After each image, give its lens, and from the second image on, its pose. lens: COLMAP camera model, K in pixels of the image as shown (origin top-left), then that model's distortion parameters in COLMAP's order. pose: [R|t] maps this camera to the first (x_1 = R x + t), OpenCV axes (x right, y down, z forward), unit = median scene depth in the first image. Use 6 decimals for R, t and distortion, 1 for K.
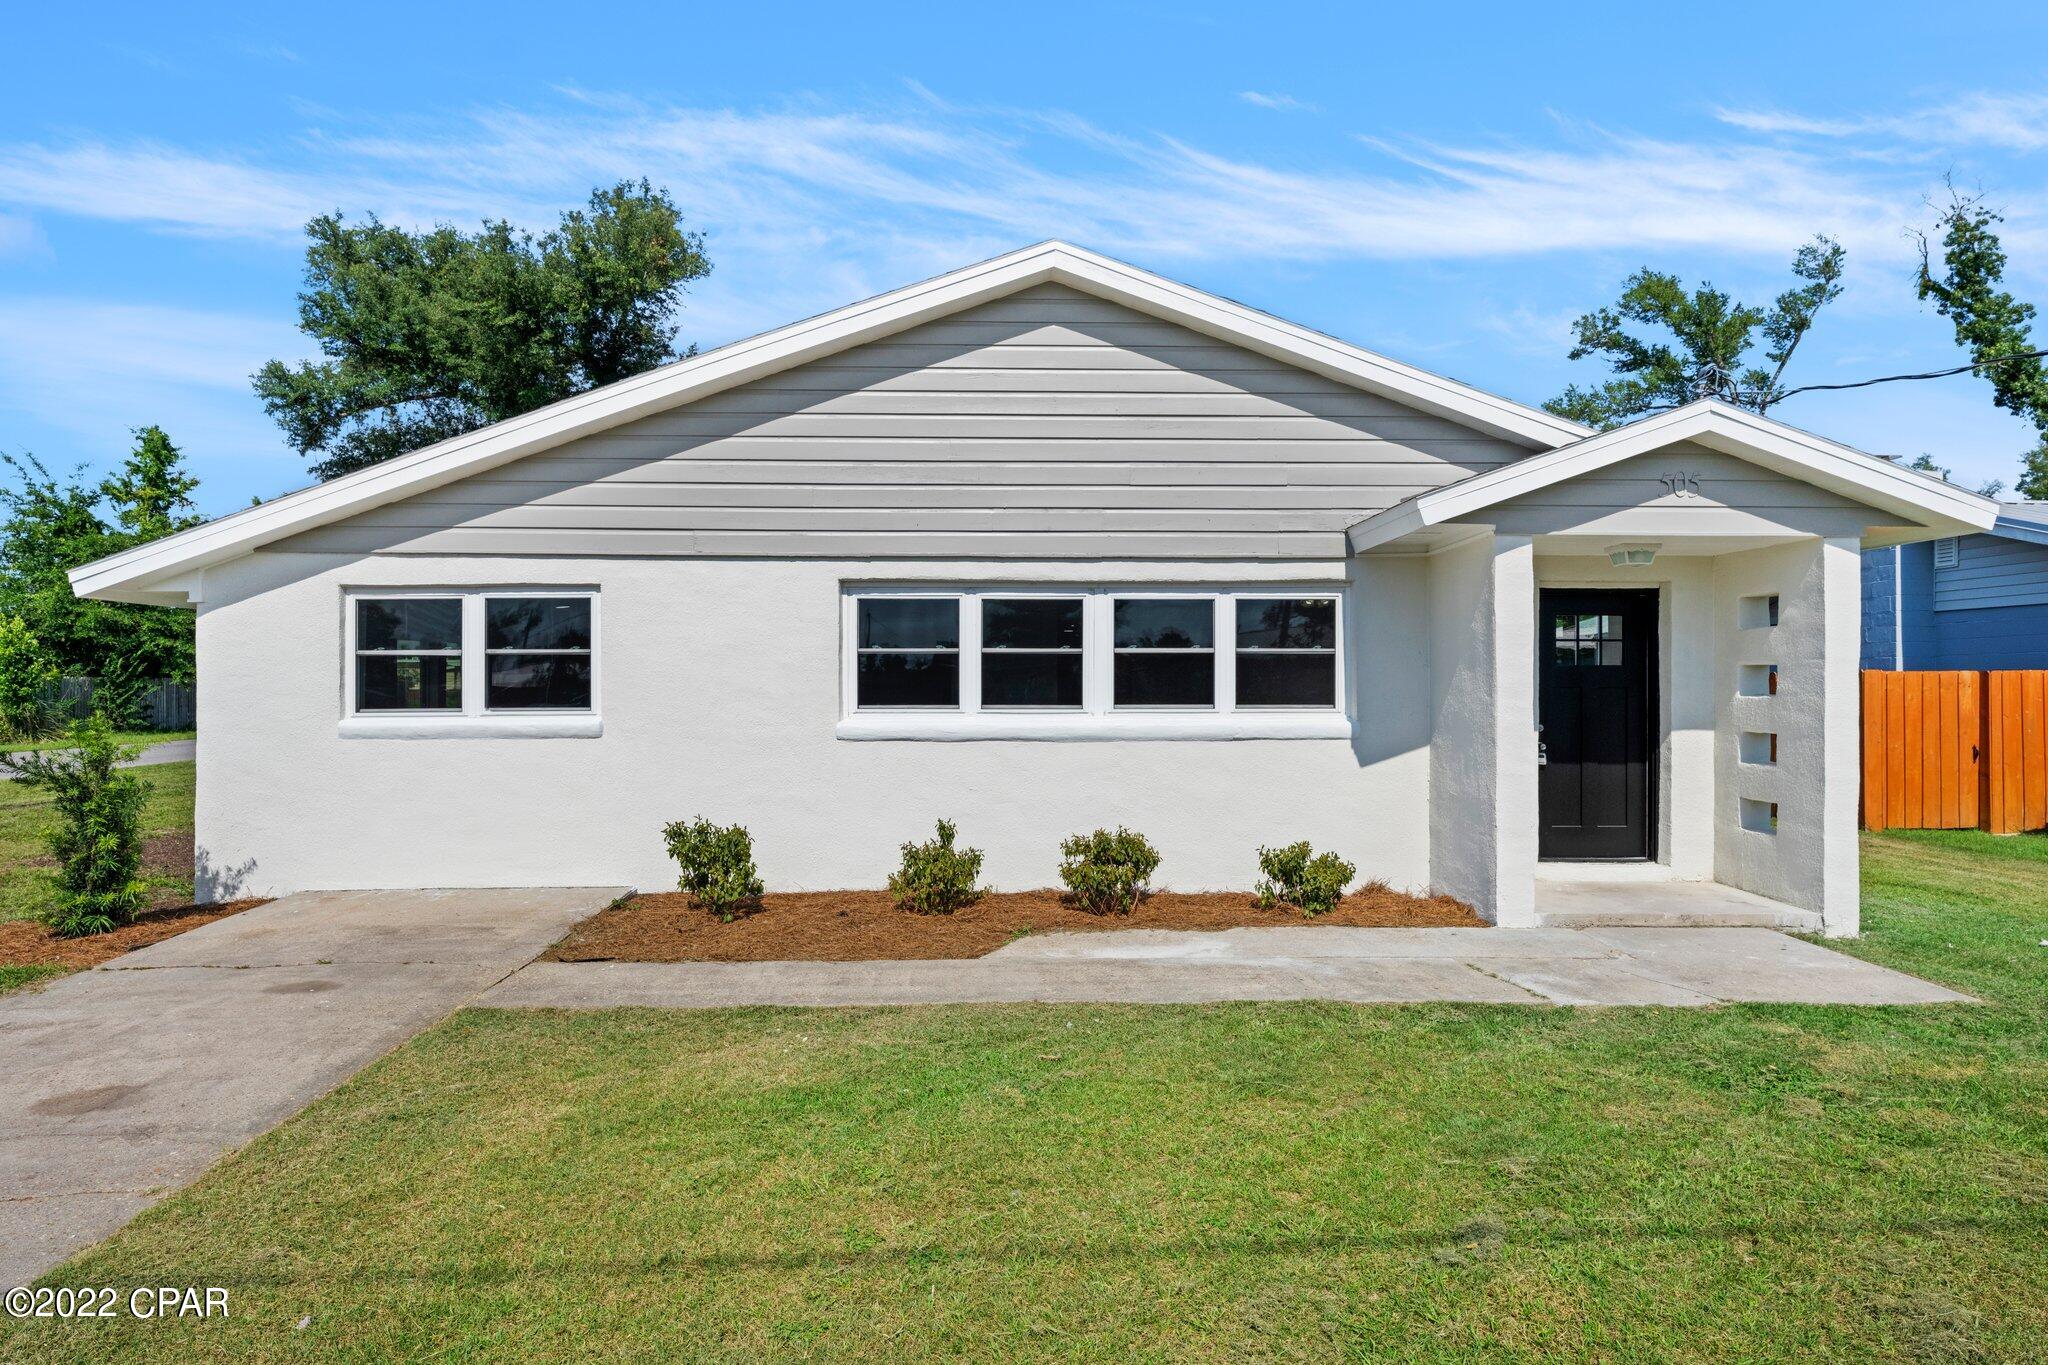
lens RADIAL K [[1154.1, 0, 1014.8], [0, 1154.1, 684.3], [0, 0, 1]] dist [-0.002683, 0.005511]
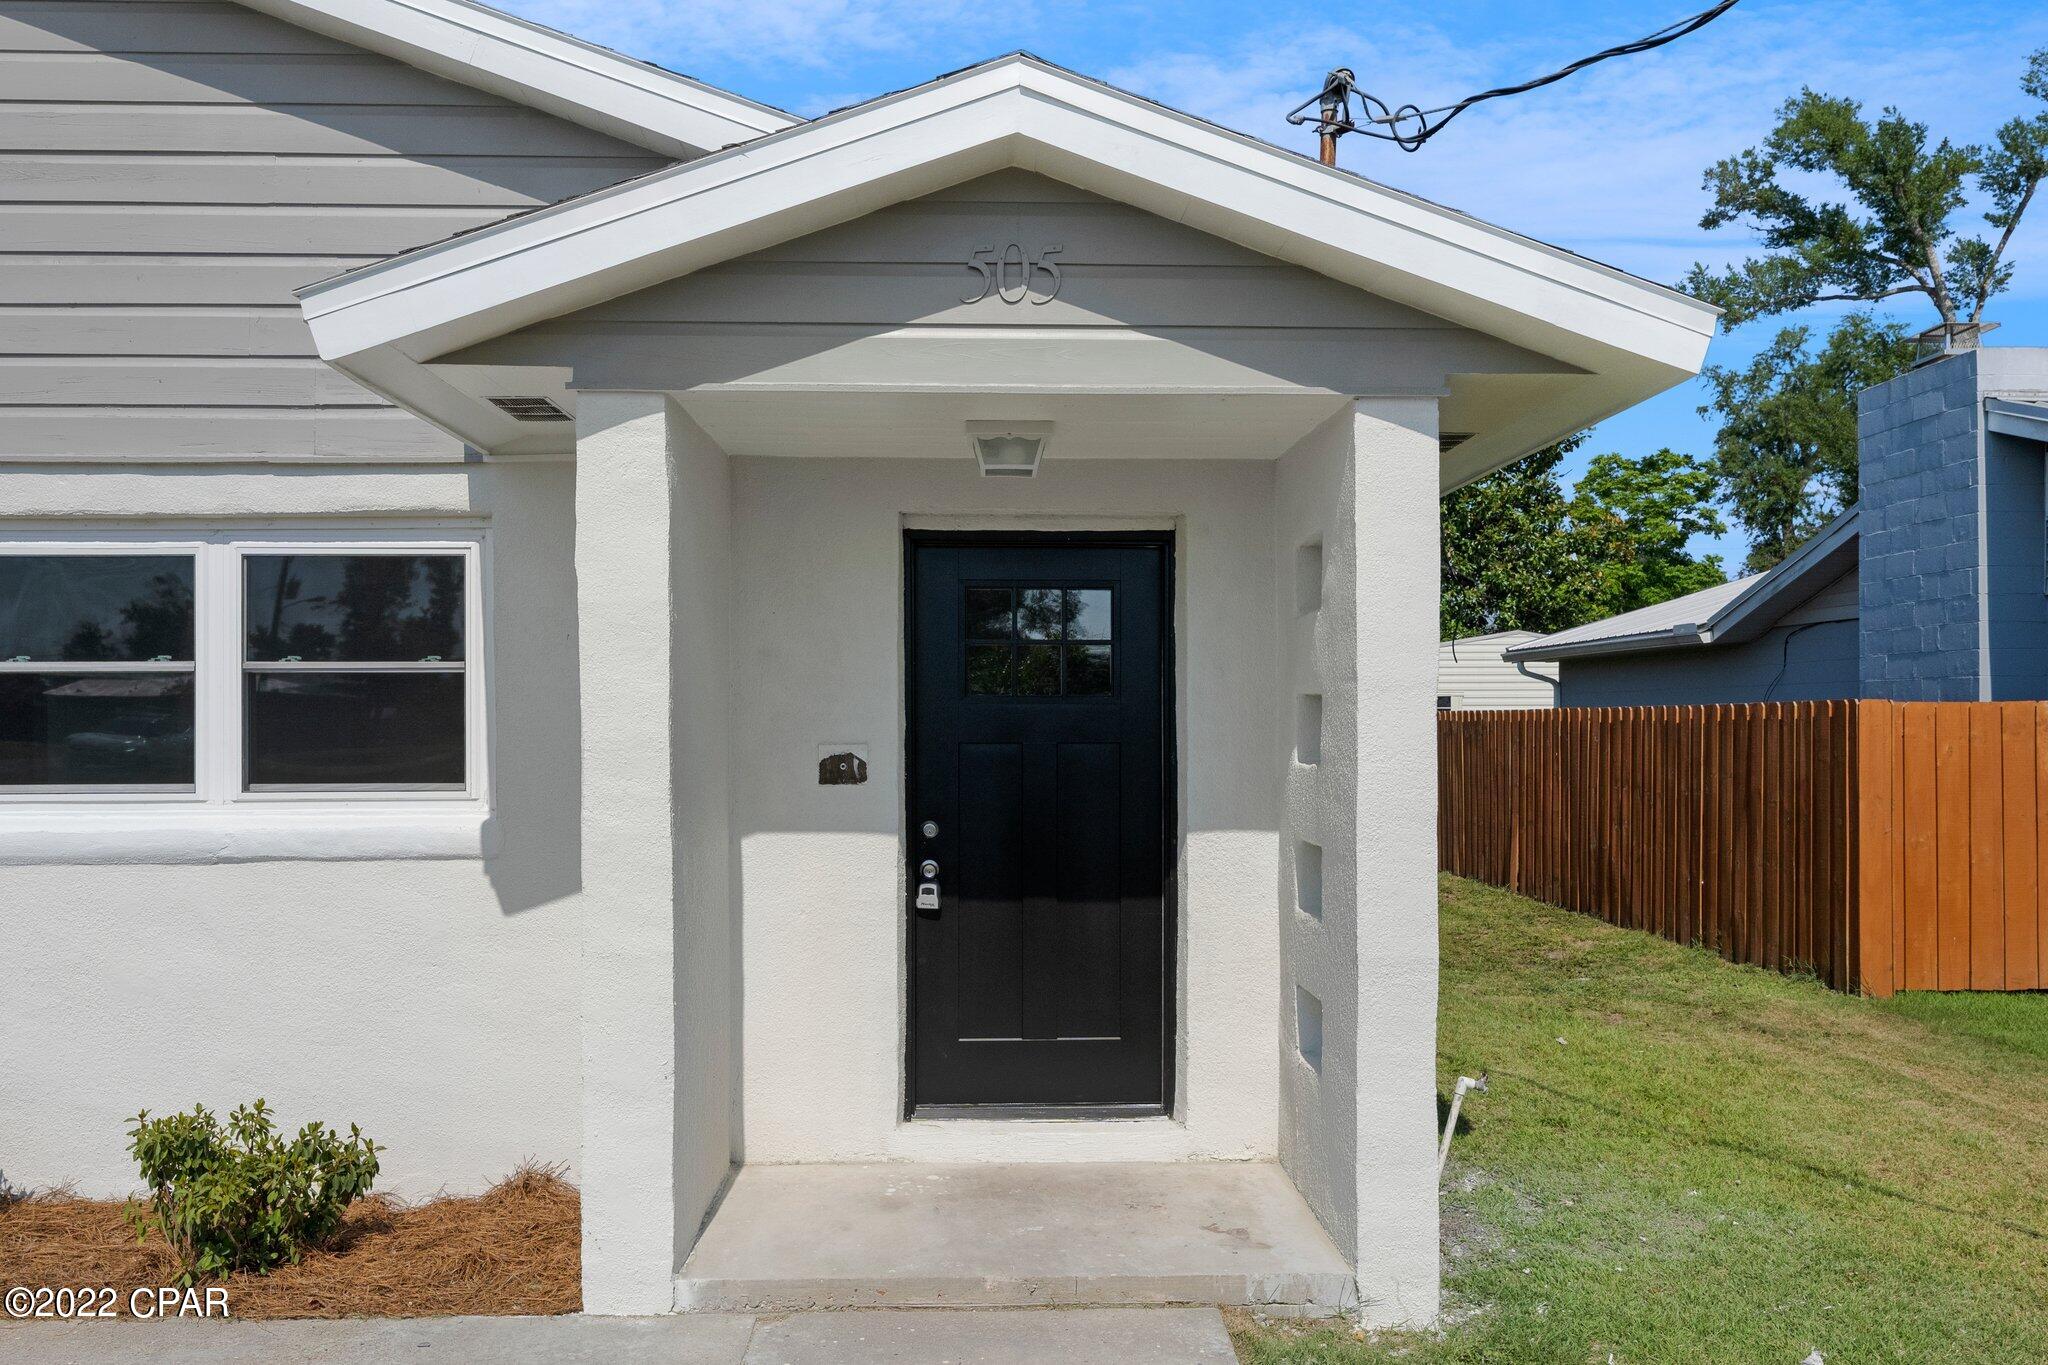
lens RADIAL K [[1674.7, 0, 1013.3], [0, 1674.7, 708.1], [0, 0, 1]] dist [0.010440, -0.007790]
pose [[0.999856, -0.004601, 0.016319, 0.430891], [0.004726, 0.999960, -0.007604, -0.005445], [-0.016283, 0.007680, 0.999838, 0.288716]]
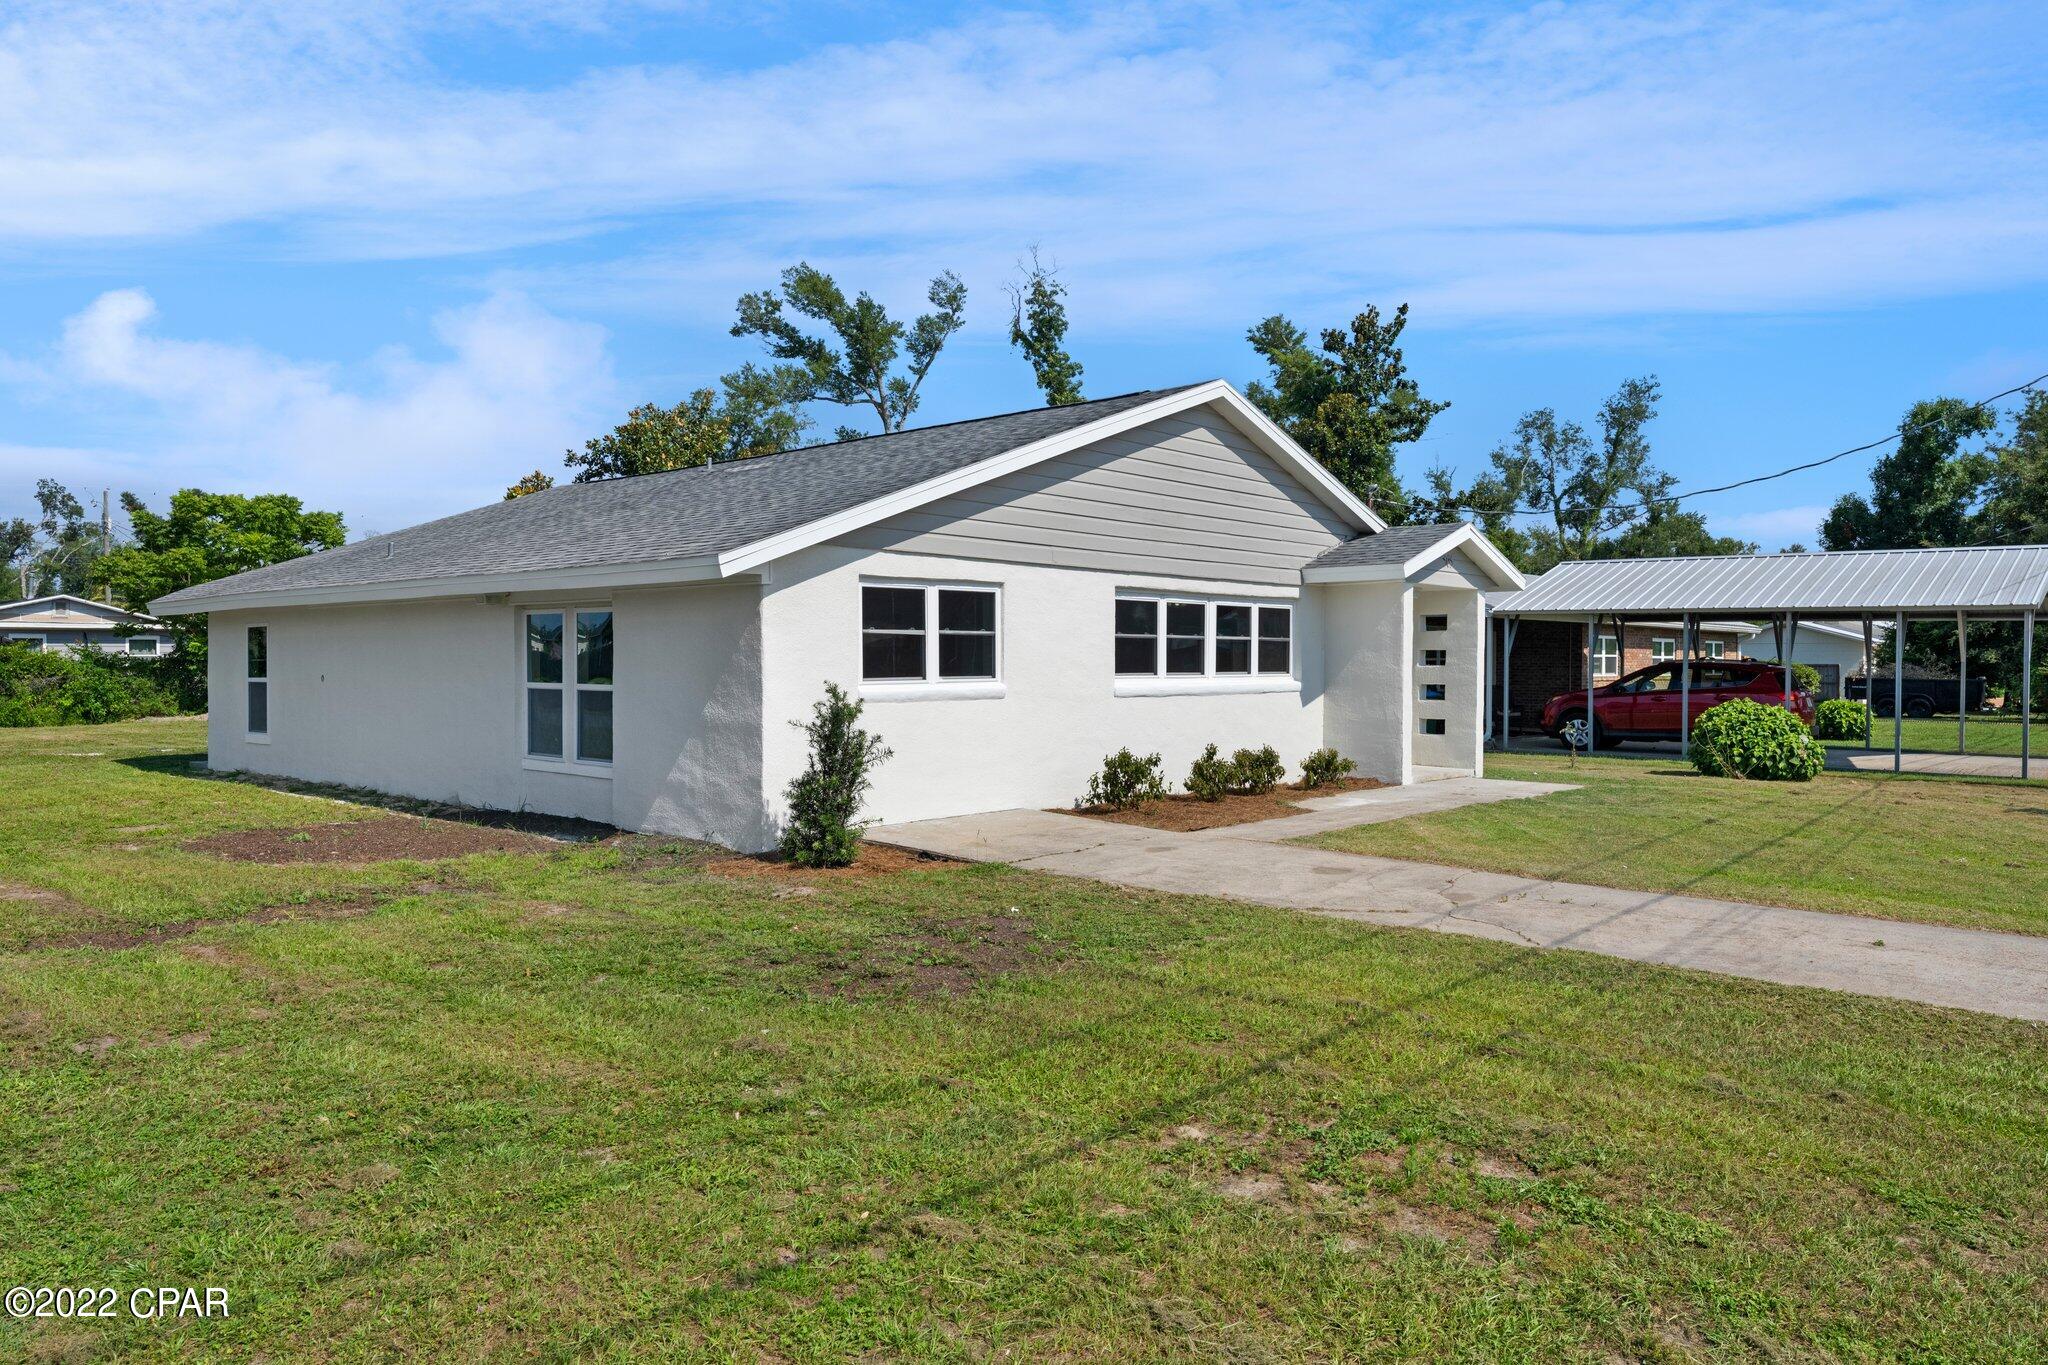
lens RADIAL K [[1382.0, 0, 1038.7], [0, 1382.0, 681.2], [0, 0, 1]] dist [0.031334, -0.002974]
pose [[0.689084, -0.008188, 0.724635, -1.268573], [-0.002218, 0.999908, 0.013408, 0.004641], [-0.724678, -0.010846, 0.689002, -0.113976]]
